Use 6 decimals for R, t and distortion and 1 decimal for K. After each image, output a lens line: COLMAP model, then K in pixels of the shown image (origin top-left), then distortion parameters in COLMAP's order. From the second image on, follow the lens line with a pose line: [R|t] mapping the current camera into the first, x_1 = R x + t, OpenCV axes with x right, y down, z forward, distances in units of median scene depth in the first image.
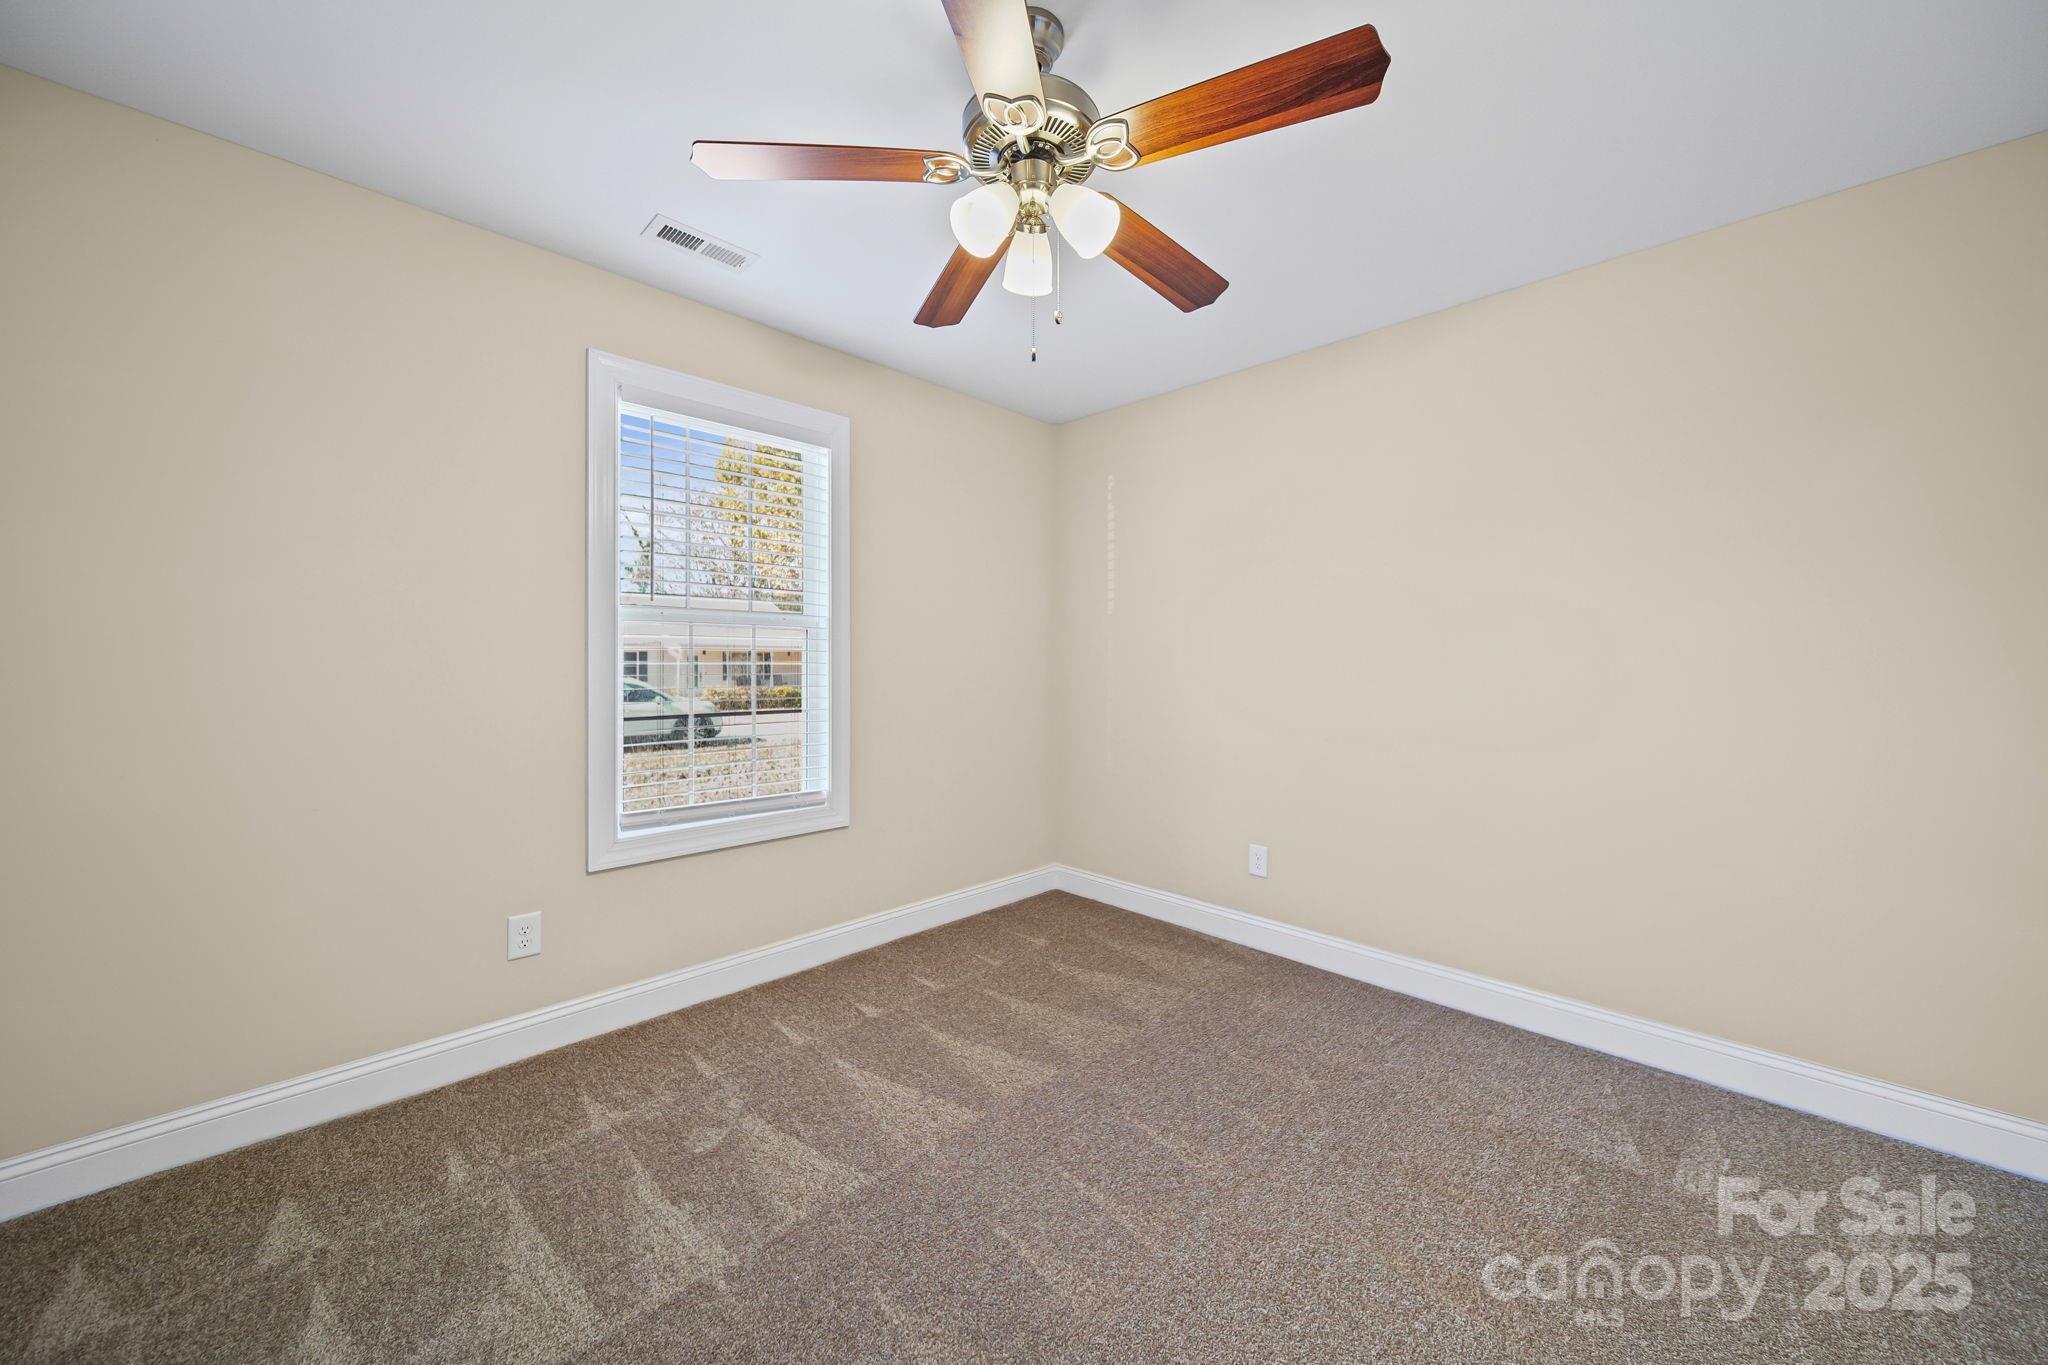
lens RADIAL K [[769.1, 0, 1024.2], [0, 769.1, 663.0], [0, 0, 1]] dist [-0.000019, -0.000058]
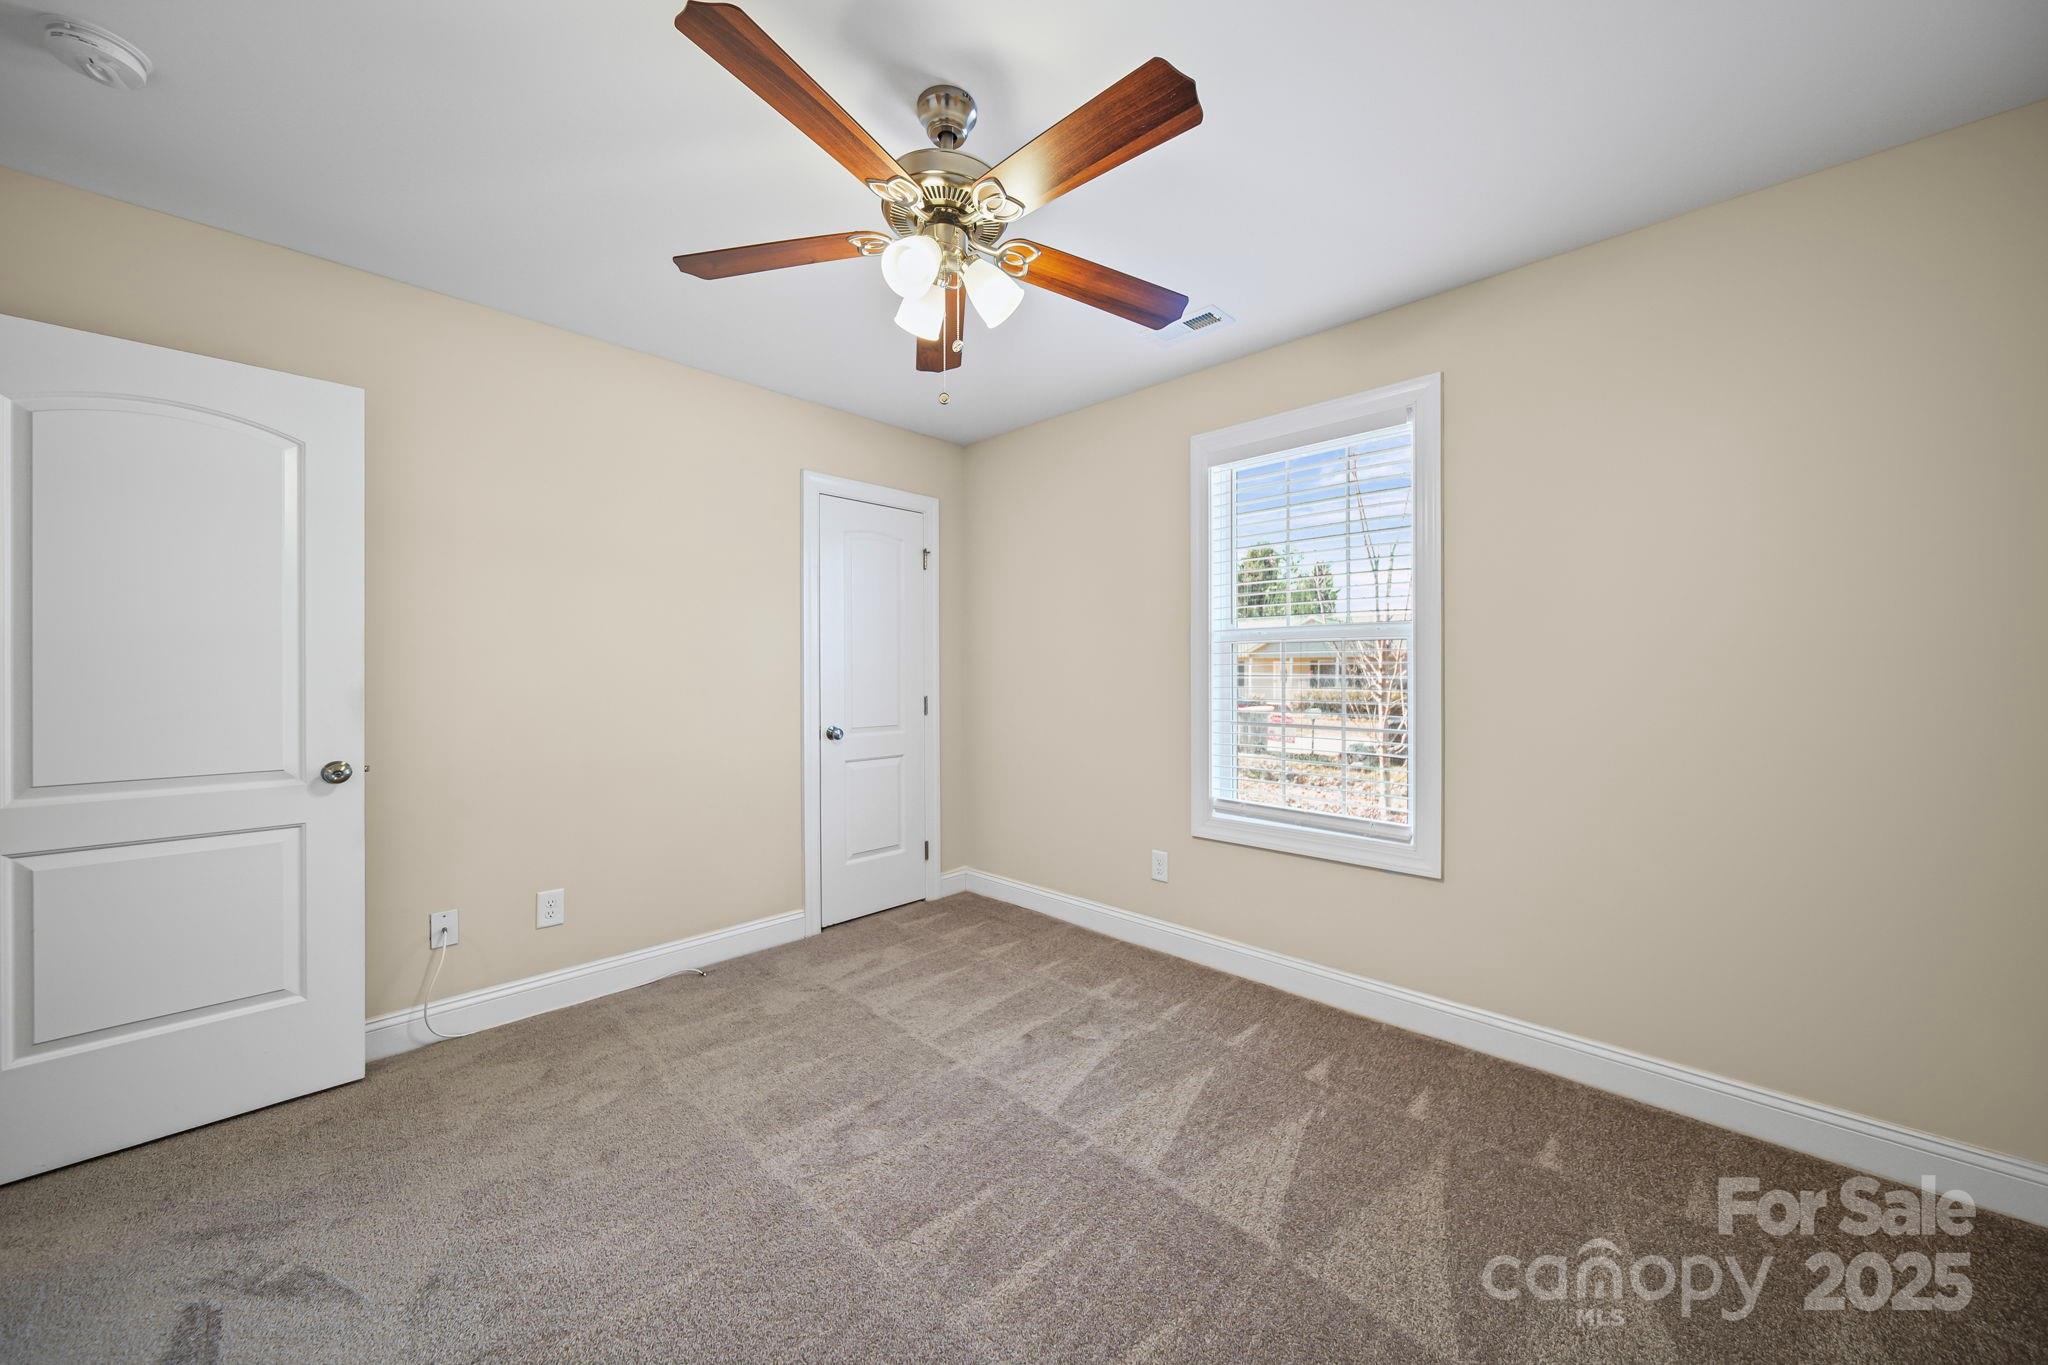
lens RADIAL K [[735.9, 0, 1024.0], [0, 735.9, 682.5], [0, 0, 1]] dist [0.000512, 0.000015]
pose [[-0.015294, 0.006862, -0.999860, 0.825595], [-0.002744, 0.999972, 0.006905, 0.002188], [0.999879, 0.002850, -0.015274, 0.869234]]
